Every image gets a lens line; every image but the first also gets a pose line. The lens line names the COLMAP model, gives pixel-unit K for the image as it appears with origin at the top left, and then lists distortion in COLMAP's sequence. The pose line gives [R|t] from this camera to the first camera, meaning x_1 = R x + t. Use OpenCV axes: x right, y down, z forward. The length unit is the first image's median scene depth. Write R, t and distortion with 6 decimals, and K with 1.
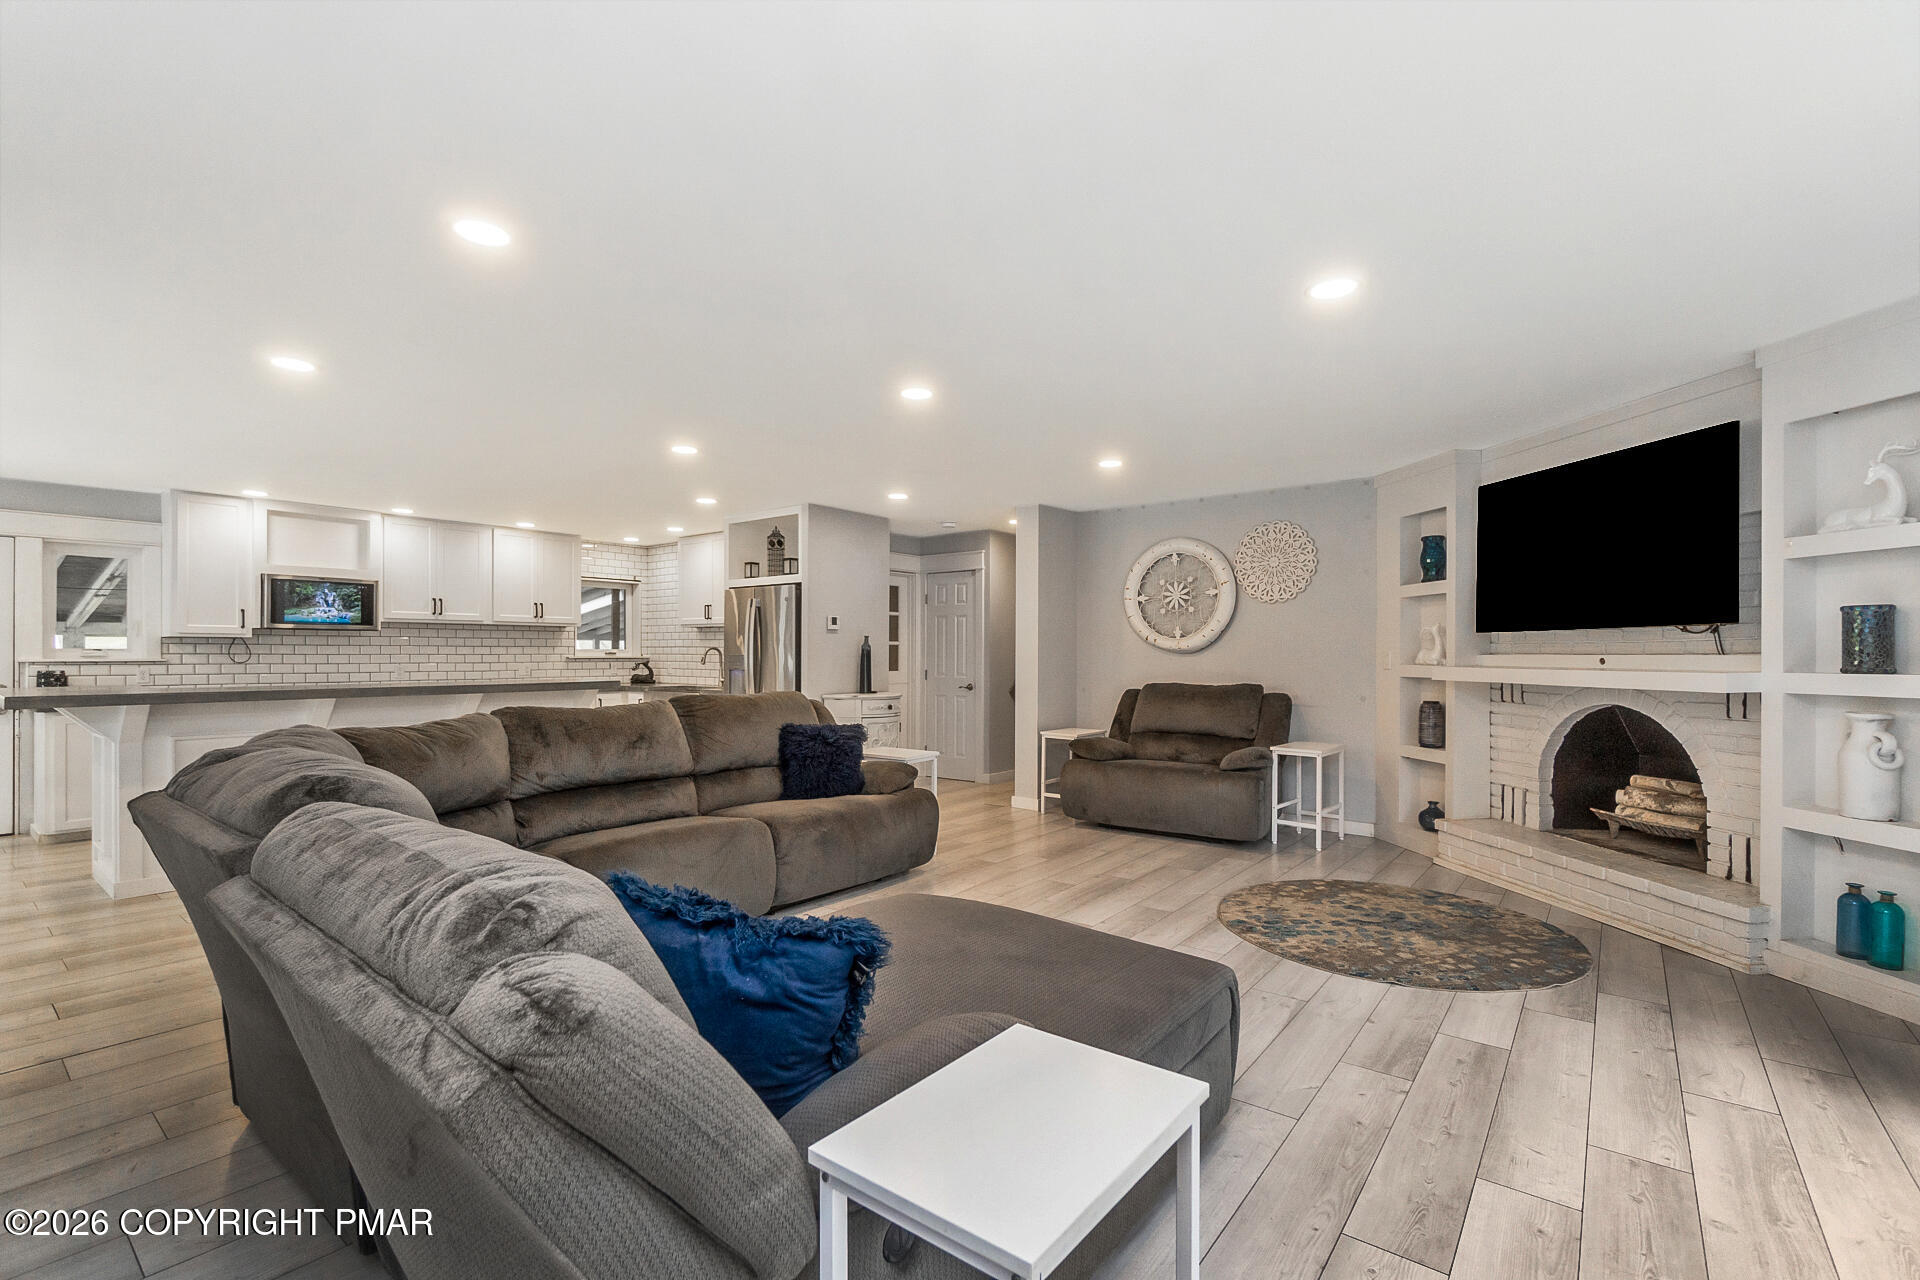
lens RADIAL K [[834.4, 0, 957.2], [0, 834.4, 643.9], [0, 0, 1]] dist [-0.008243, 0.000002]
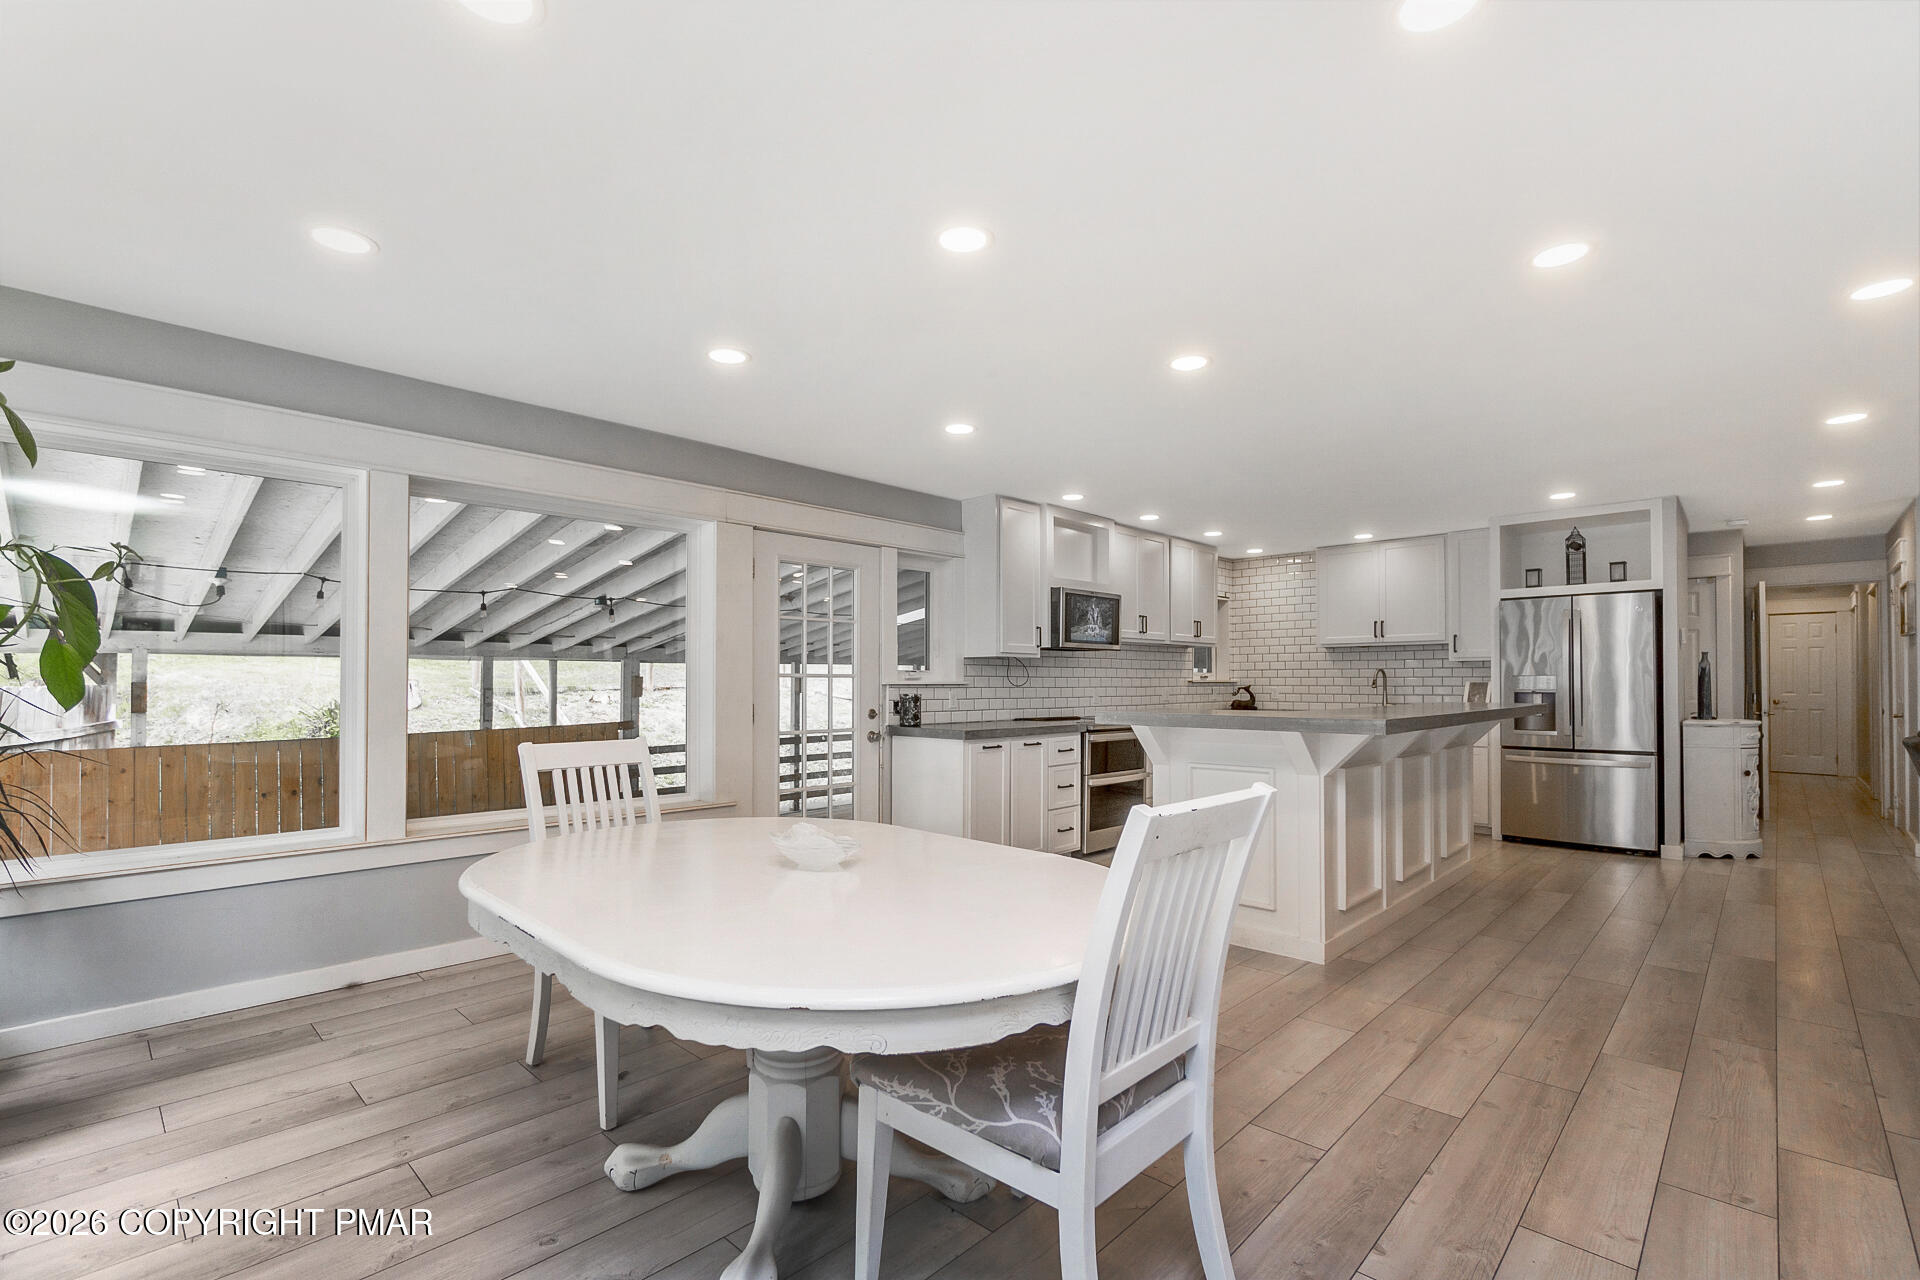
lens RADIAL K [[834.4, 0, 956.6], [0, 834.4, 675.1], [0, 0, 1]] dist [-0.008243, 0.000002]
pose [[0.994424, -0.006037, -0.105280, -1.150620], [0.006200, 0.999980, 0.001228, 0.012507], [0.105270, -0.001874, 0.994442, 0.114783]]
